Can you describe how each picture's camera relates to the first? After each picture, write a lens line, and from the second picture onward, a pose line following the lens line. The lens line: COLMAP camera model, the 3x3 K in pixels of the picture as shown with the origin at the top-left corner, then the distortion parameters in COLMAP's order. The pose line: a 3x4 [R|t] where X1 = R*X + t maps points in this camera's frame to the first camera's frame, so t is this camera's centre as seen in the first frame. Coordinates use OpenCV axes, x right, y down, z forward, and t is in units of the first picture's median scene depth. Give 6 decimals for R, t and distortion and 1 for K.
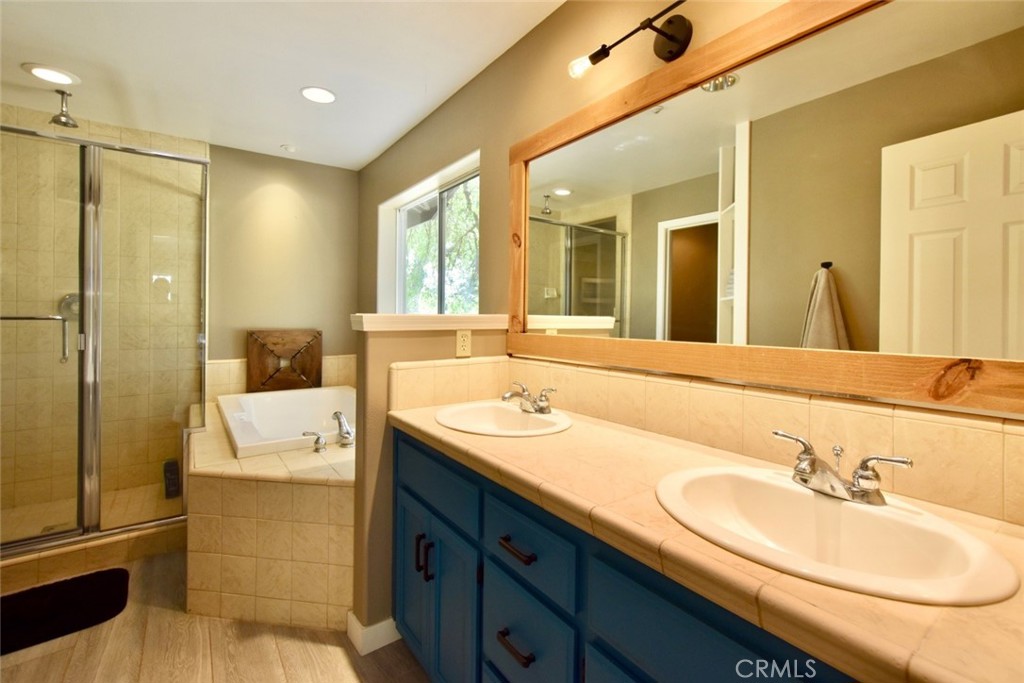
lens RADIAL K [[444.2, 0, 511.3], [0, 444.2, 316.1], [0, 0, 1]] dist [0.000454, 0.000718]
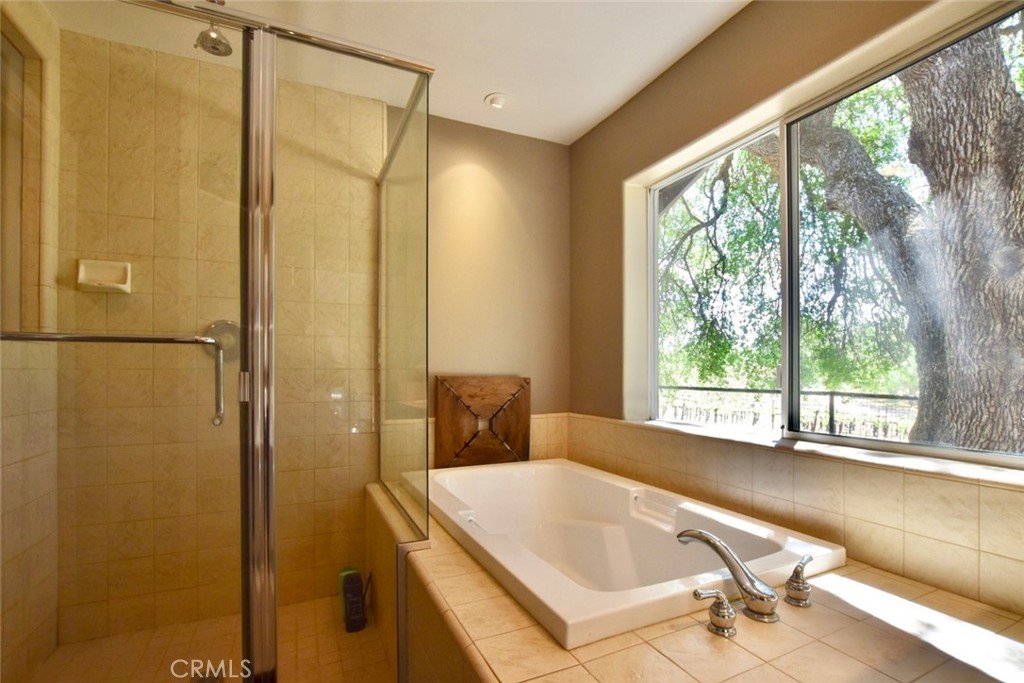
lens RADIAL K [[460.6, 0, 512.2], [0, 460.6, 372.6], [0, 0, 1]] dist [-0.024425, -0.000137]
pose [[0.983298, -0.008729, -0.181795, -0.360889], [0.008560, 0.999962, -0.001710, 0.029756], [0.181803, 0.000125, 0.983335, 0.338852]]
